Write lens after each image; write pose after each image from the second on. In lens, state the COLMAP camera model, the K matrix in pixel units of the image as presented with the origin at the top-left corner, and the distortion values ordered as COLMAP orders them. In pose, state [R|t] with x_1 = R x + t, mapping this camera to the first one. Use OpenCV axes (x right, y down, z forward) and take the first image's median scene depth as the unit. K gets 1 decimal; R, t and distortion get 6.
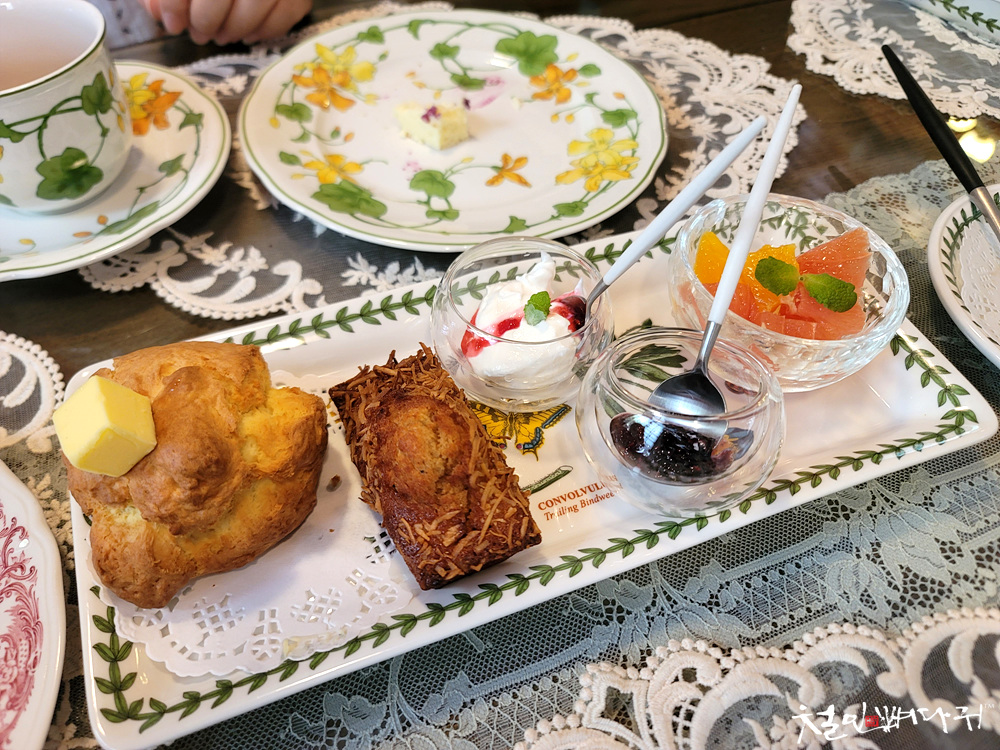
lens RADIAL K [[724.4, 0, 500.0], [0, 724.4, 375.0], [0, 0, 1]] dist [-0.043183, 0.005919]
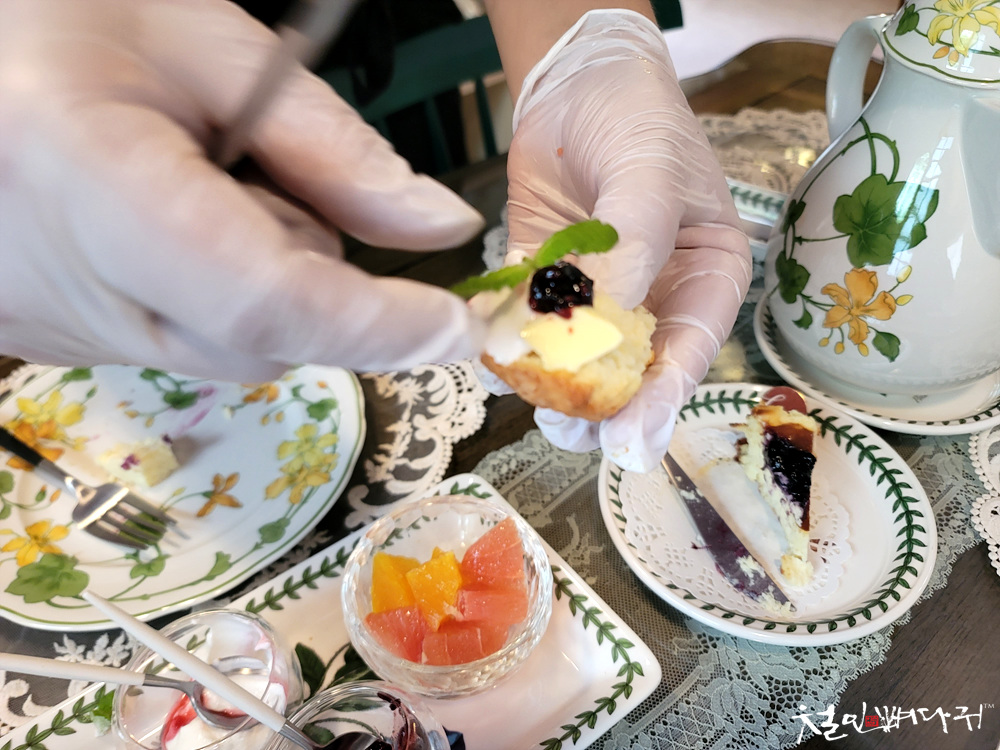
lens RADIAL K [[724.4, 0, 500.0], [0, 724.4, 375.0], [0, 0, 1]] dist [-0.043183, 0.005919]
pose [[0.954094, -0.222991, 0.199947, 0.227532], [0.258134, 0.950786, -0.171384, -0.163176], [-0.151889, 0.215129, 0.964701, -0.095997]]
